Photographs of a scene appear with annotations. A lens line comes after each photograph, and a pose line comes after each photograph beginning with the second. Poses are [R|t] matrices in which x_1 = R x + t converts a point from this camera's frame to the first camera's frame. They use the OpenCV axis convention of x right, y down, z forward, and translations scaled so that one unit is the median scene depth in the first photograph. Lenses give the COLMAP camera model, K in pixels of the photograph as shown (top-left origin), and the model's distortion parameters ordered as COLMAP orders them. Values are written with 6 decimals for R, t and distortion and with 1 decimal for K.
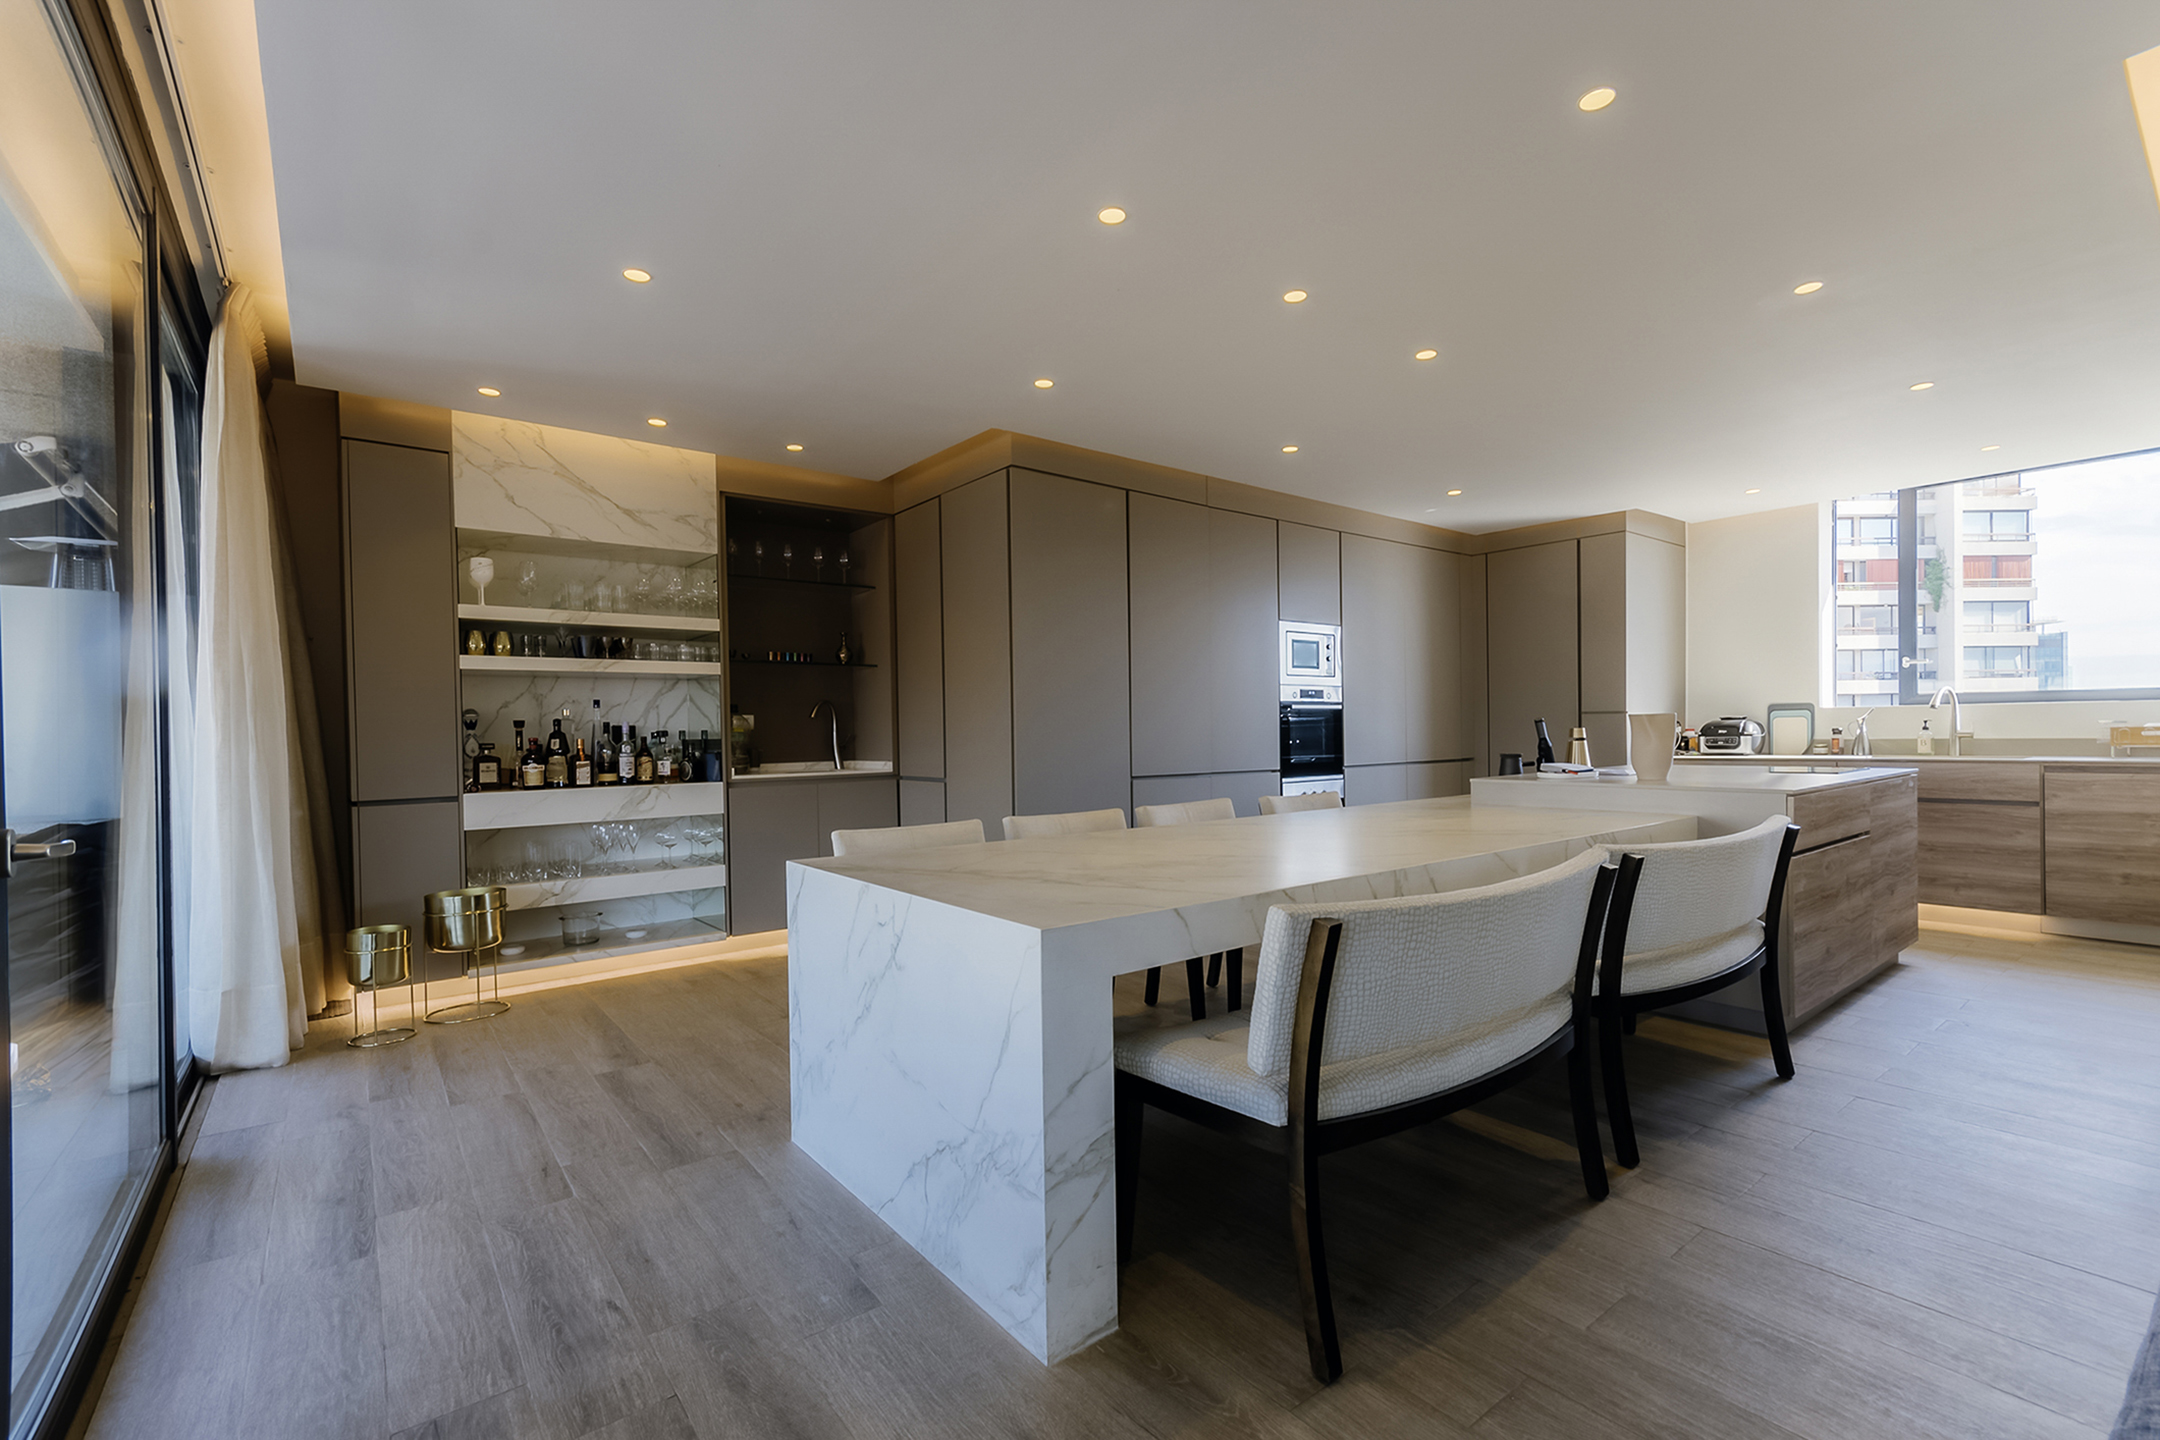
lens RADIAL K [[948.4, 0, 1081.8], [0, 948.4, 742.0], [0, 0, 1]] dist [0.003270, 0.000749]
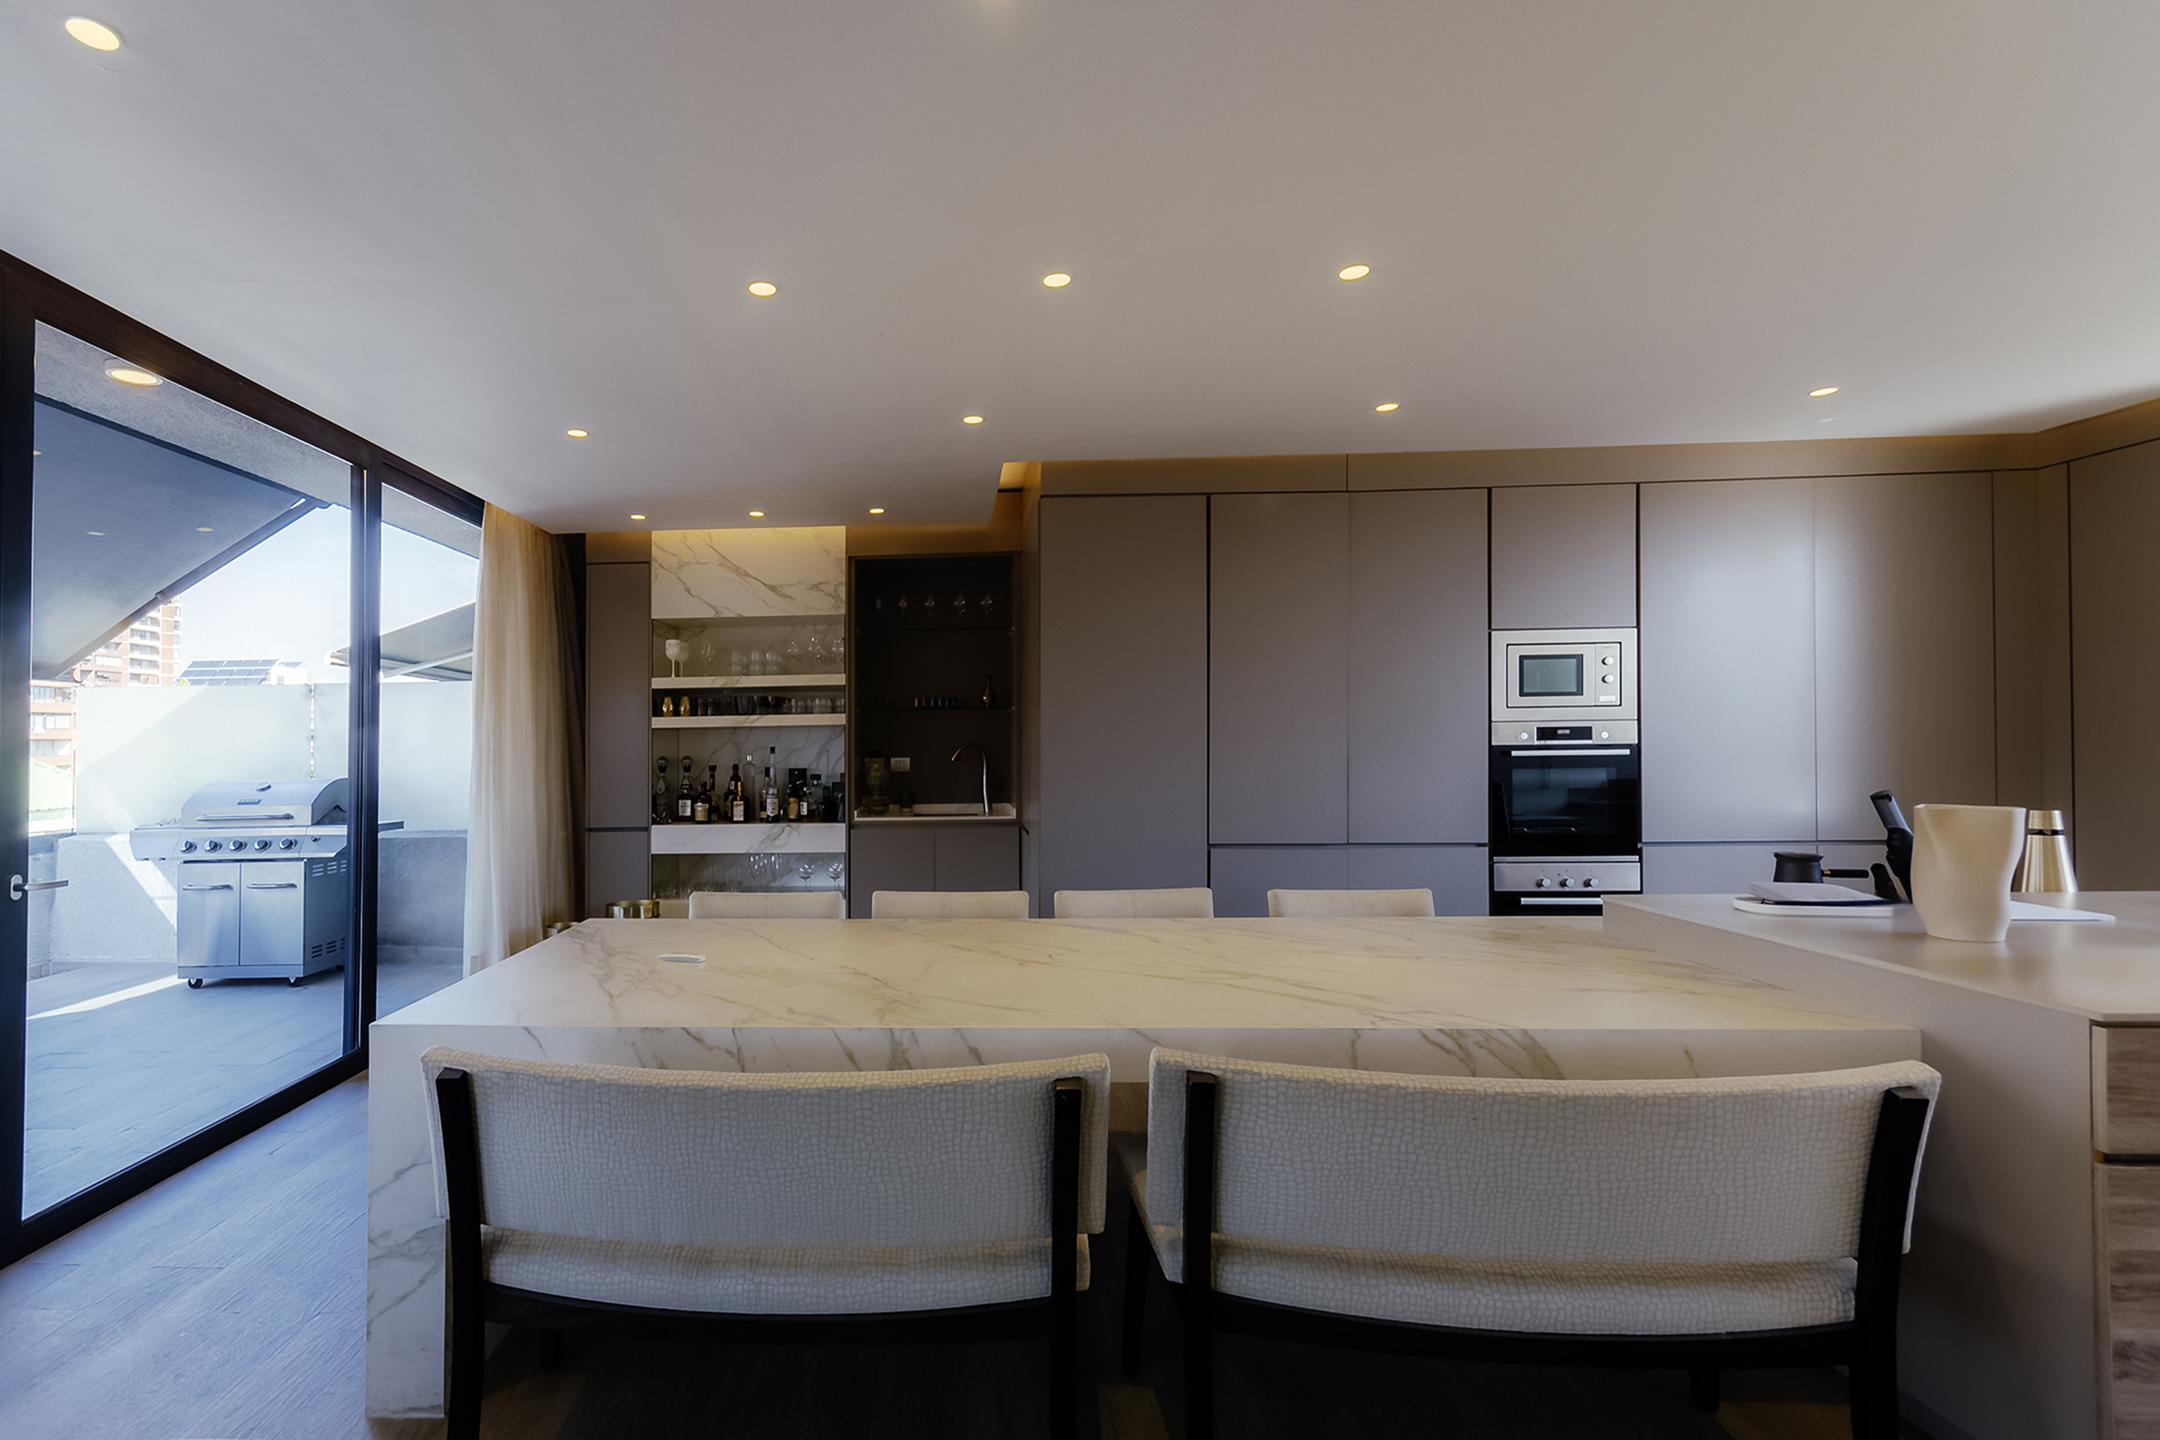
lens RADIAL K [[997.3, 0, 895.4], [0, 997.3, 726.0], [0, 0, 1]] dist [0.002308, 0.000509]
pose [[0.746933, -0.008915, -0.664839, 0.442748], [-0.003677, 0.999839, -0.017538, -0.051433], [0.664889, 0.015544, 0.746781, 0.187305]]
